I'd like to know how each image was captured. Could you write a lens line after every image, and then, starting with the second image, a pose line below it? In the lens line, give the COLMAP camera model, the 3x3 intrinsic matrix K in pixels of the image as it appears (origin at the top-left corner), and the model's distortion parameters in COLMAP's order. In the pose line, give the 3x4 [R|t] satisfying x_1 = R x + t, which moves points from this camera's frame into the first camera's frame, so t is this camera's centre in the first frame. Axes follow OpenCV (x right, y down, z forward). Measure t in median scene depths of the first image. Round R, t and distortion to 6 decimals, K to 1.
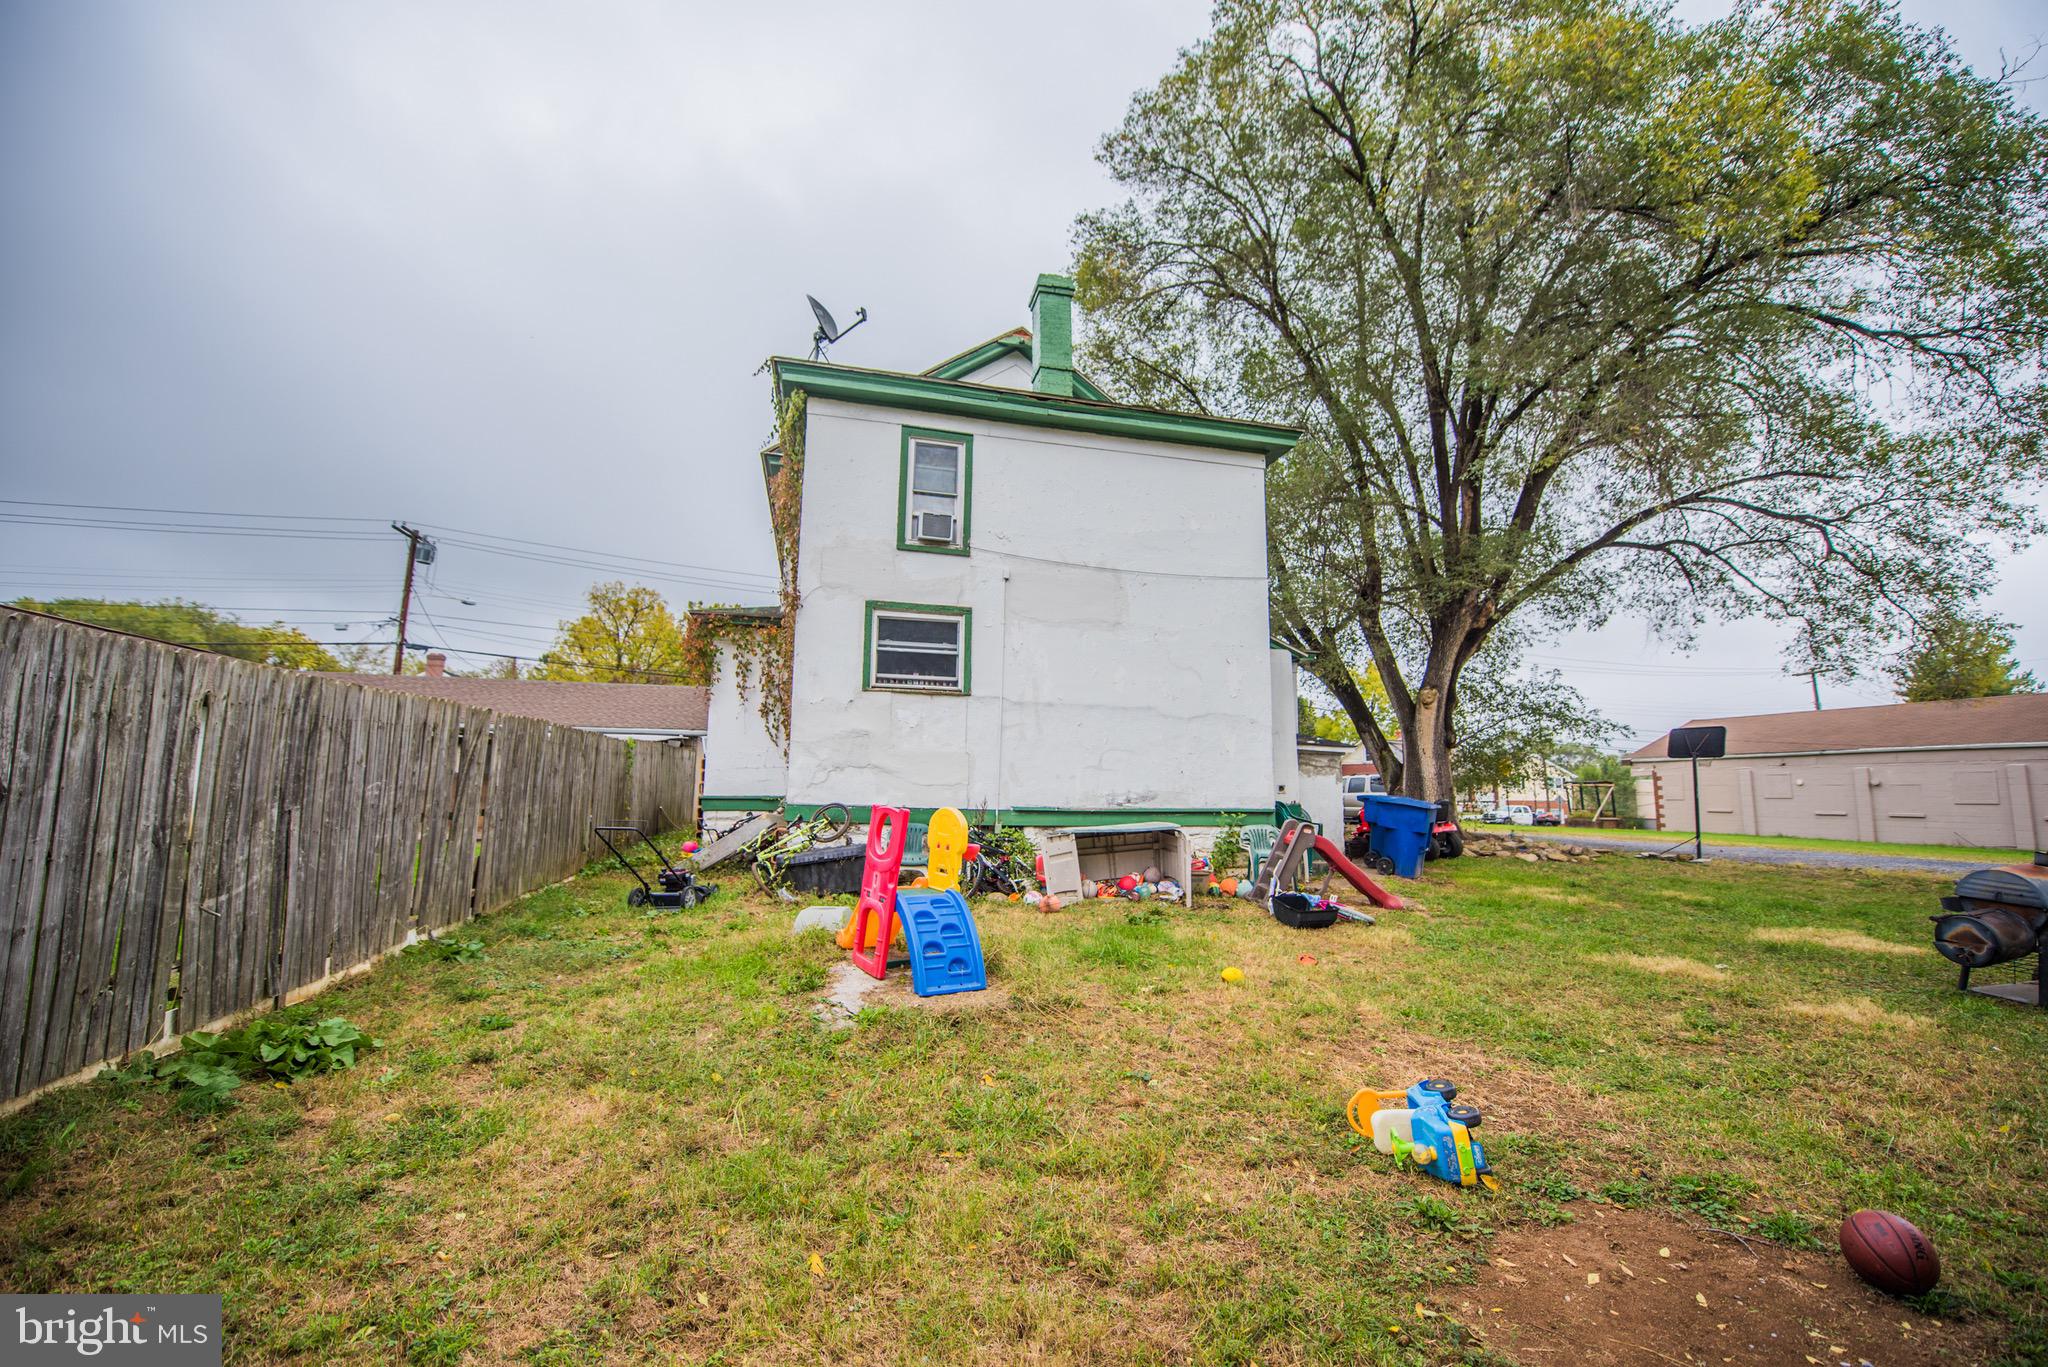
lens RADIAL K [[813.1, 0, 1024.0], [0, 813.1, 683.5], [0, 0, 1]] dist [-0.013888, -0.002186]
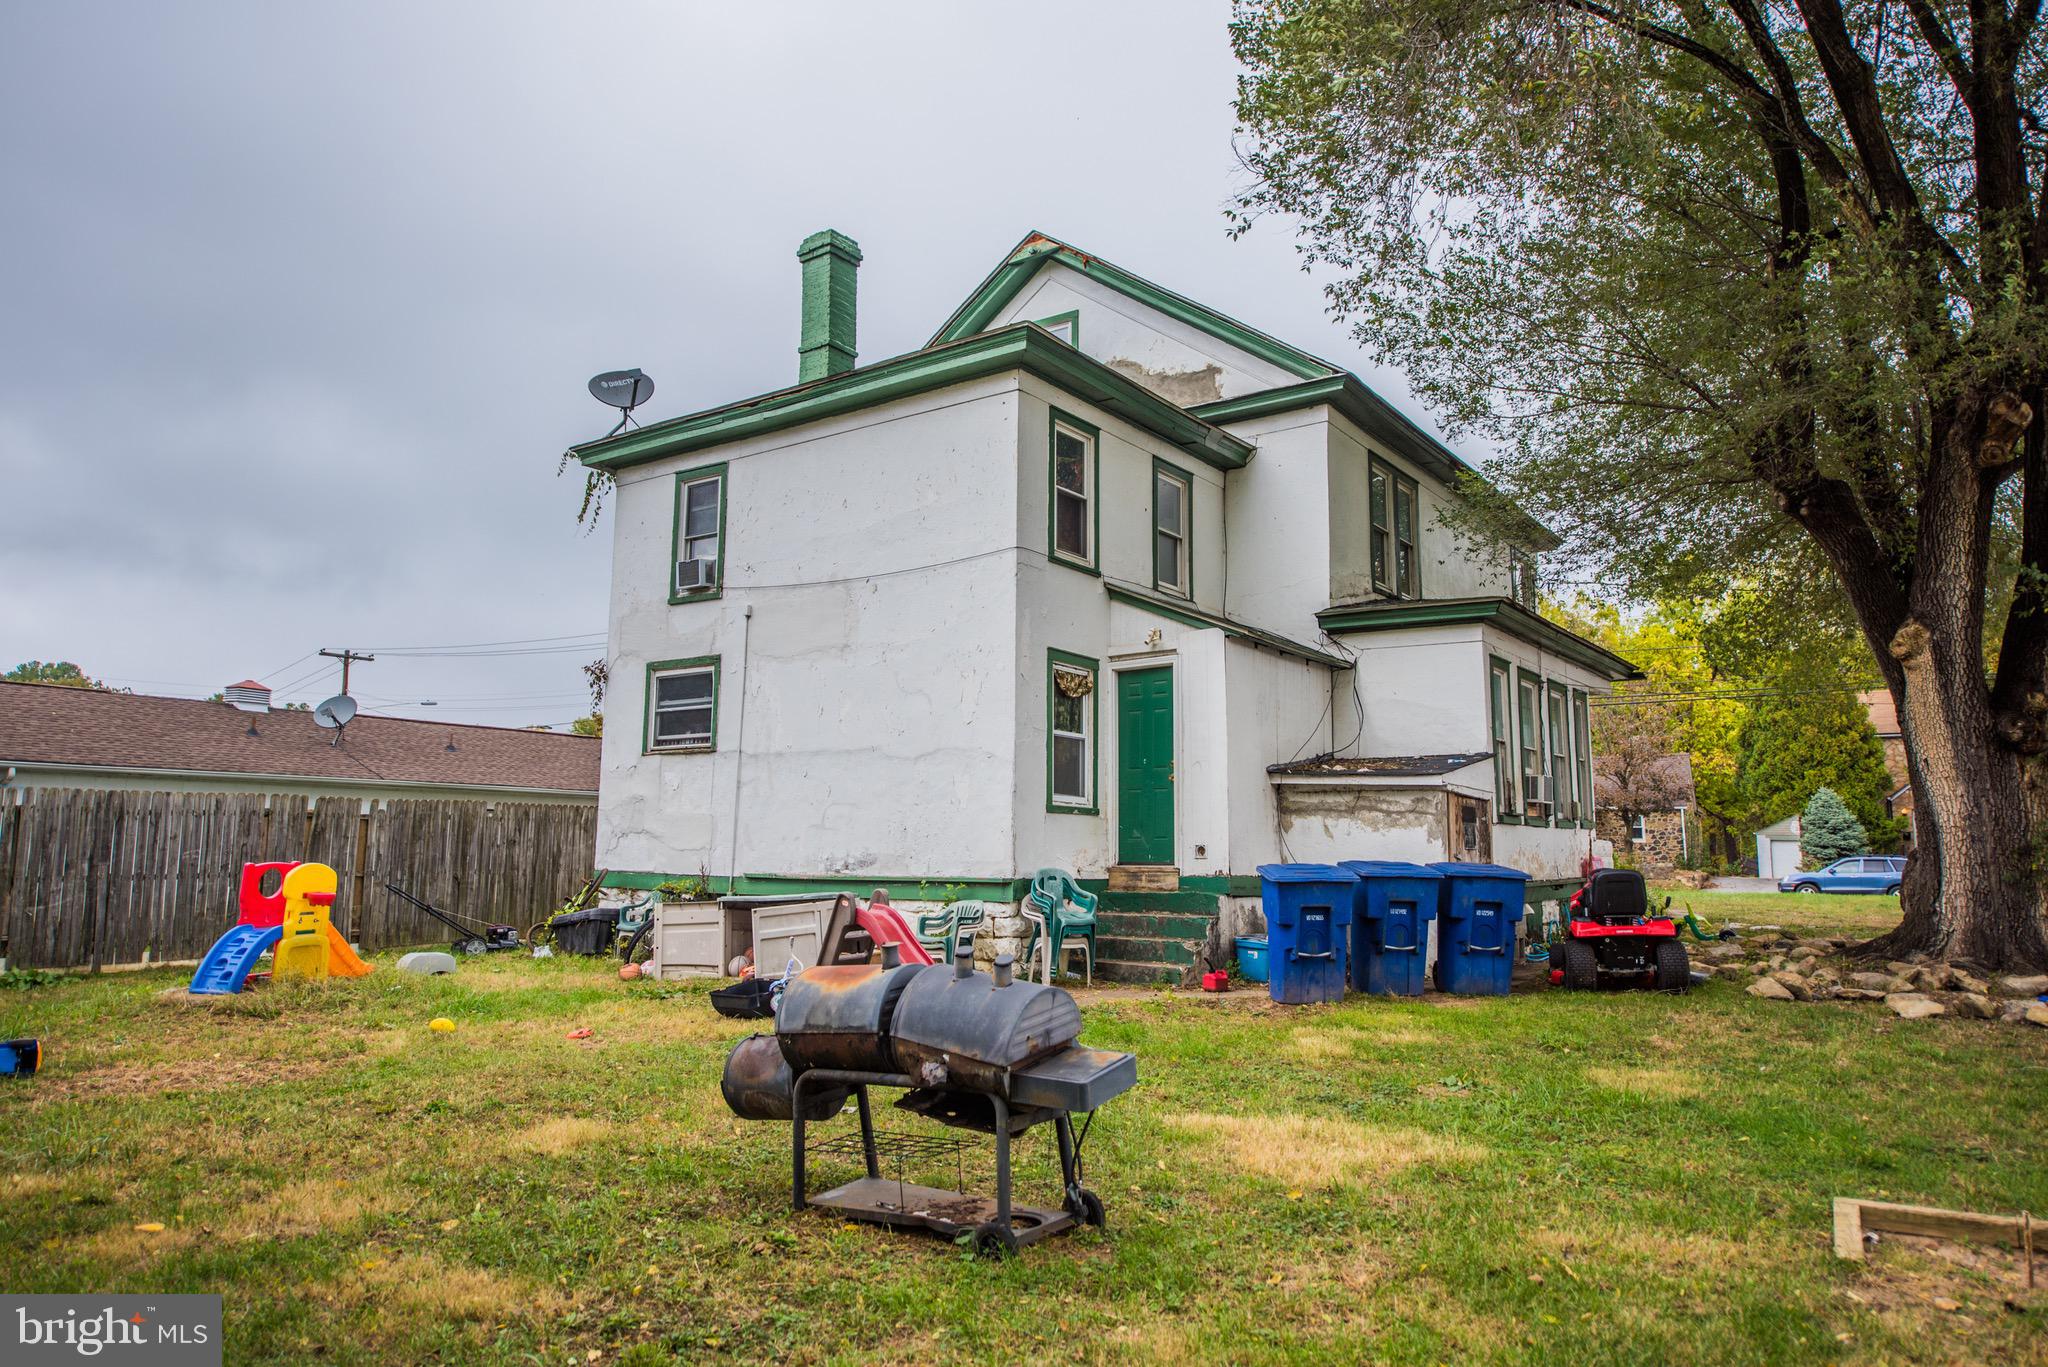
lens RADIAL K [[1295.3, 0, 1024.0], [0, 1295.3, 683.5], [0, 0, 1]] dist [0.001282, 0.000989]
pose [[0.654306, -0.109297, -0.748290, 1.237660], [0.097108, 0.993452, -0.060194, 0.059243], [0.749969, -0.033280, 0.660636, 0.294025]]
